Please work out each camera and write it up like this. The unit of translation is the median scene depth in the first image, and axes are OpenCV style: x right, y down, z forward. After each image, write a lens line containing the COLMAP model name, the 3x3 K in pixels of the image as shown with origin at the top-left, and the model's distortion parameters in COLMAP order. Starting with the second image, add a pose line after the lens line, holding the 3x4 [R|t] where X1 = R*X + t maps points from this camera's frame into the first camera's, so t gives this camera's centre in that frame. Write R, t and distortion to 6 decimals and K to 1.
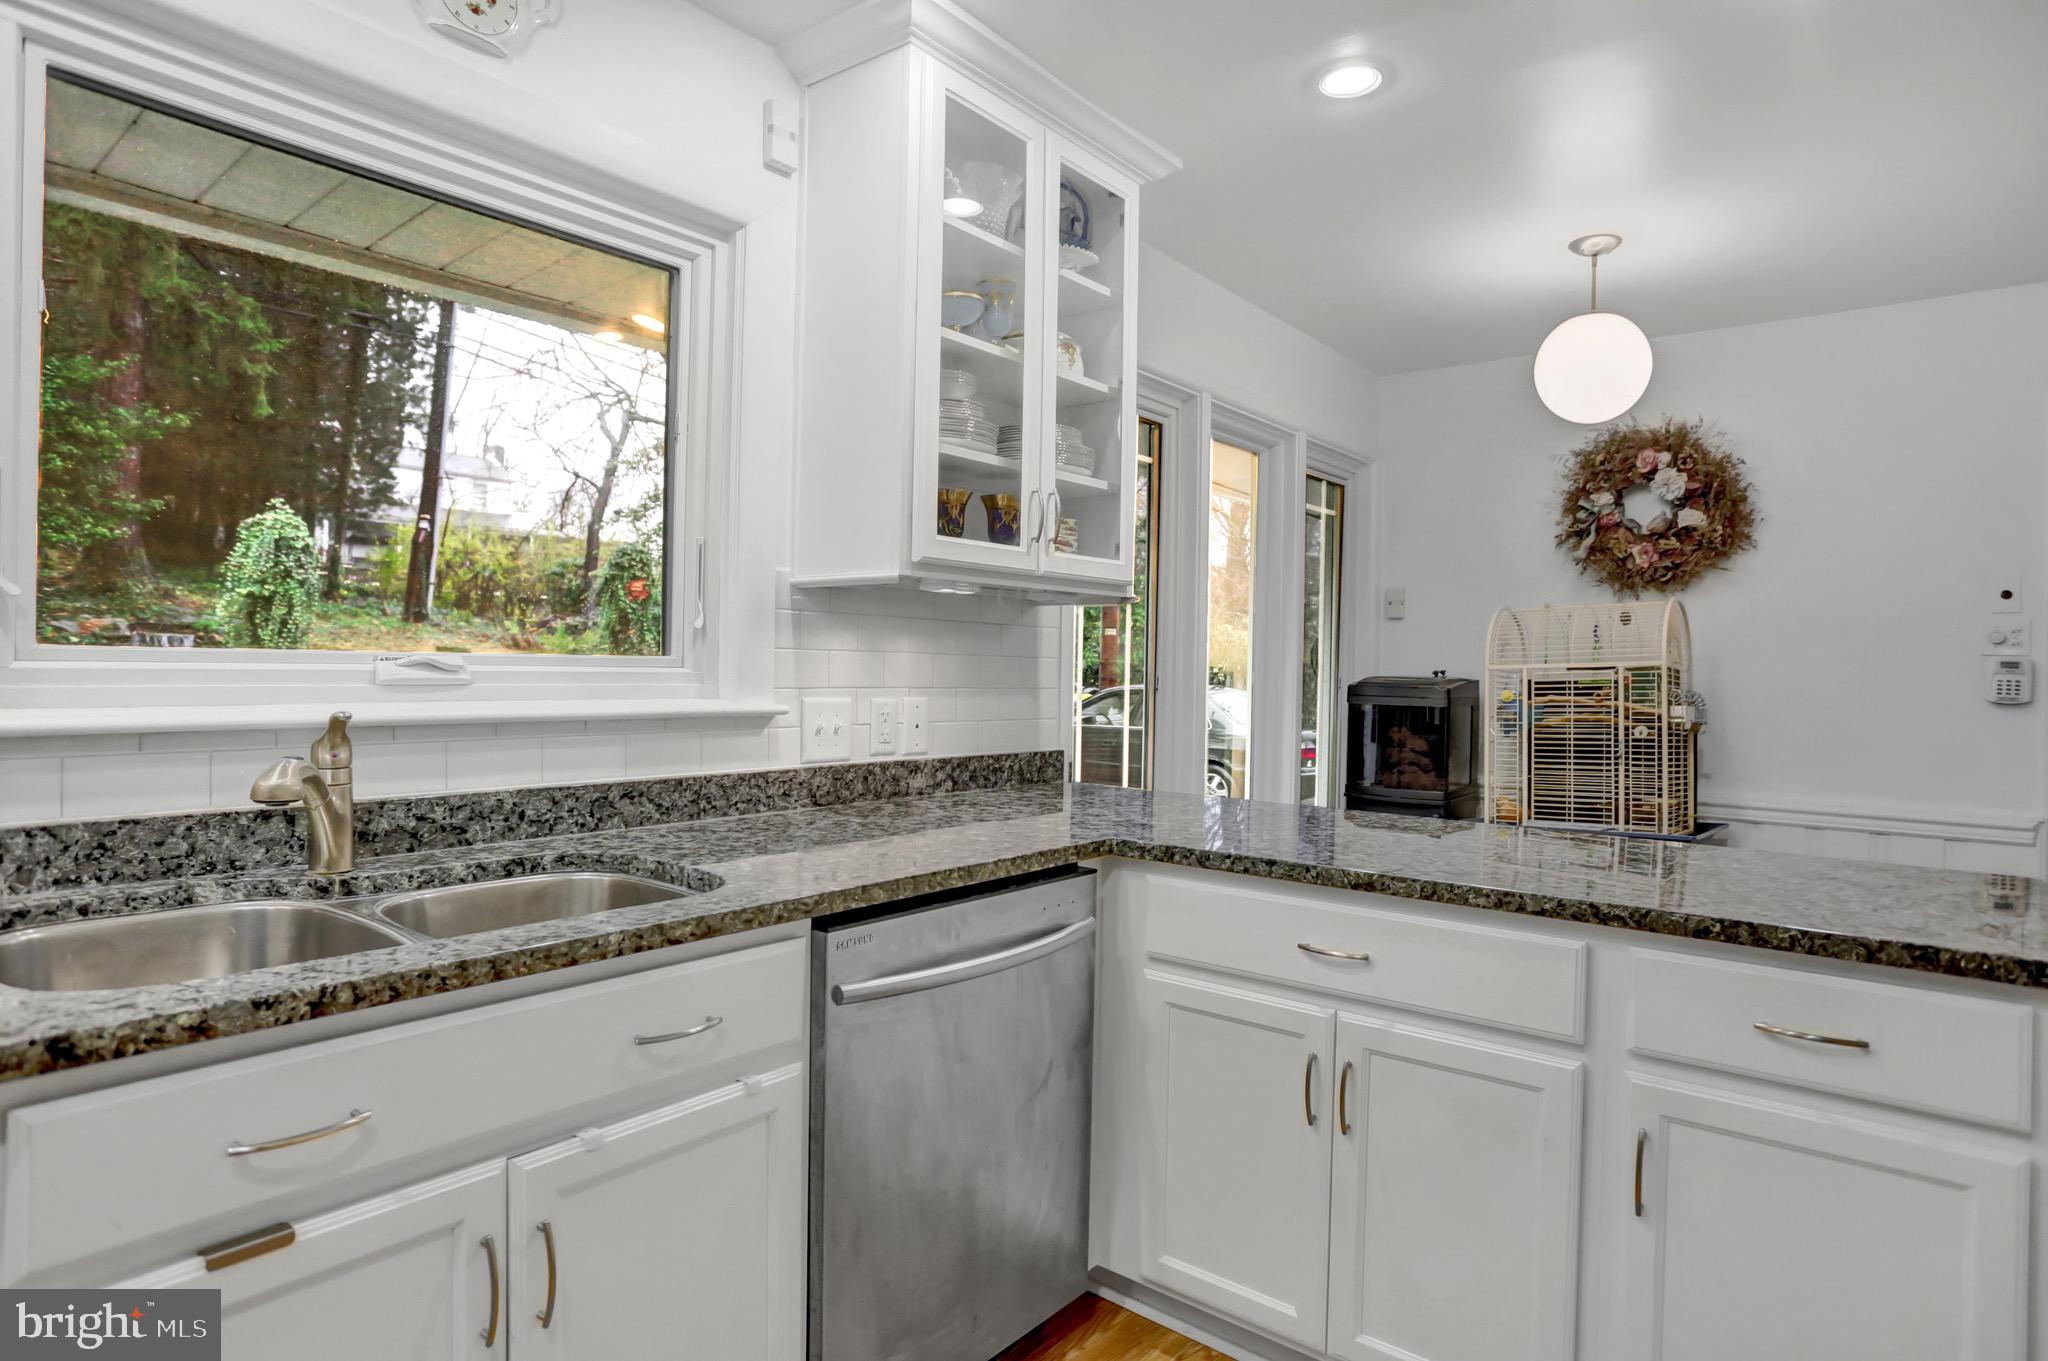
lens RADIAL K [[1119.3, 0, 1024.0], [0, 1119.3, 680.5], [0, 0, 1]] dist [0.002725, 0.001936]
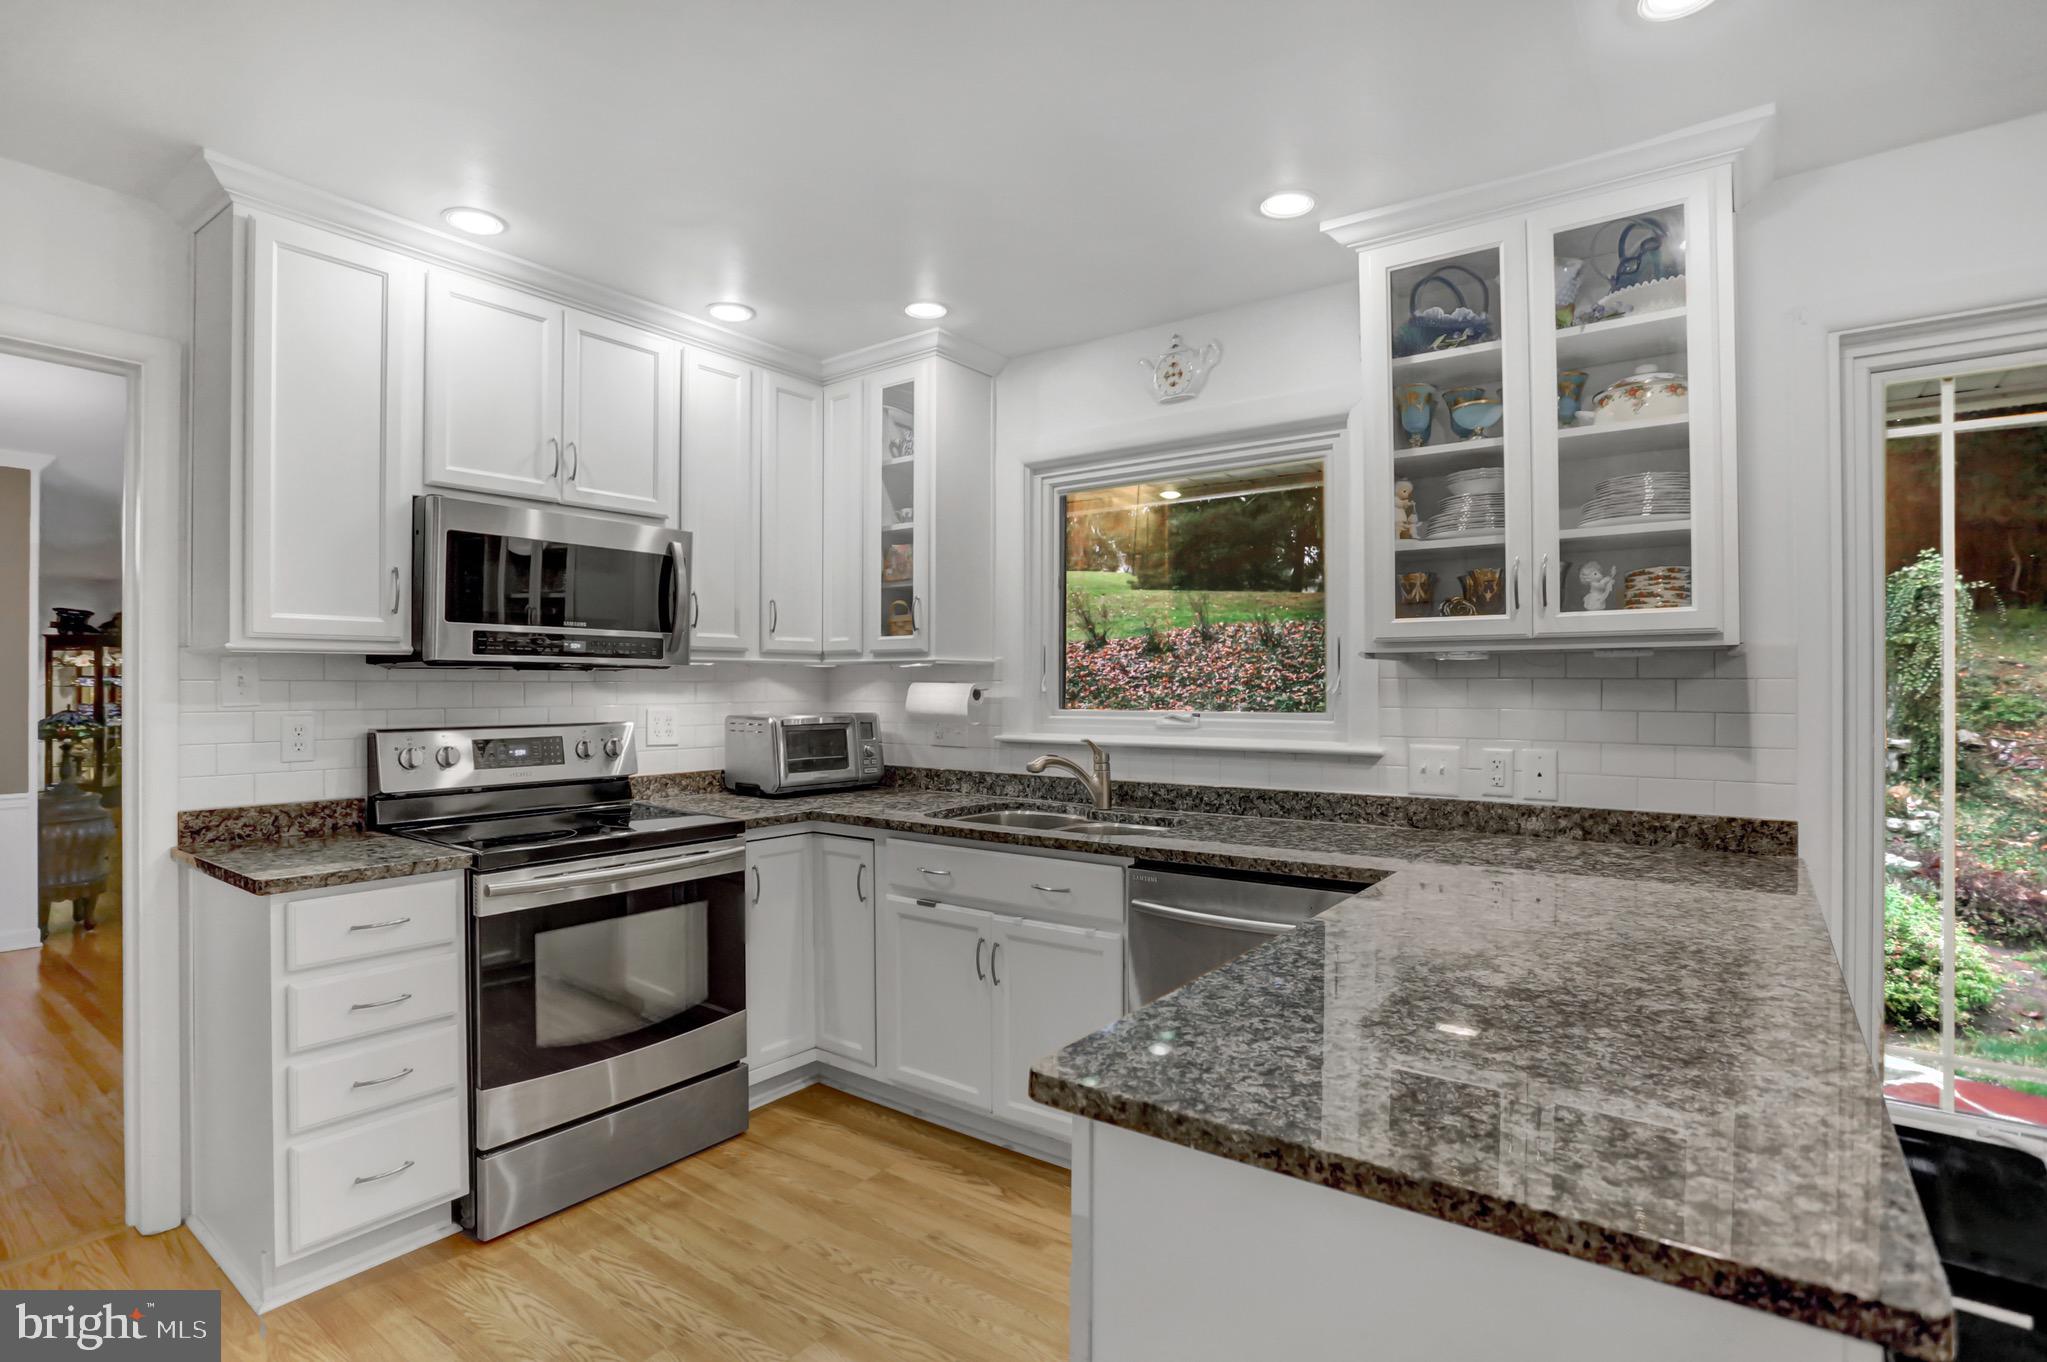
lens RADIAL K [[1015.7, 0, 1023.5], [0, 1015.7, 681.0], [0, 0, 1]] dist [-0.021658, 0.000592]
pose [[0.049031, -0.028043, -0.998404, 0.970119], [-0.009479, 0.999548, -0.028541, -0.020119], [0.998752, 0.010863, 0.048743, 0.490938]]
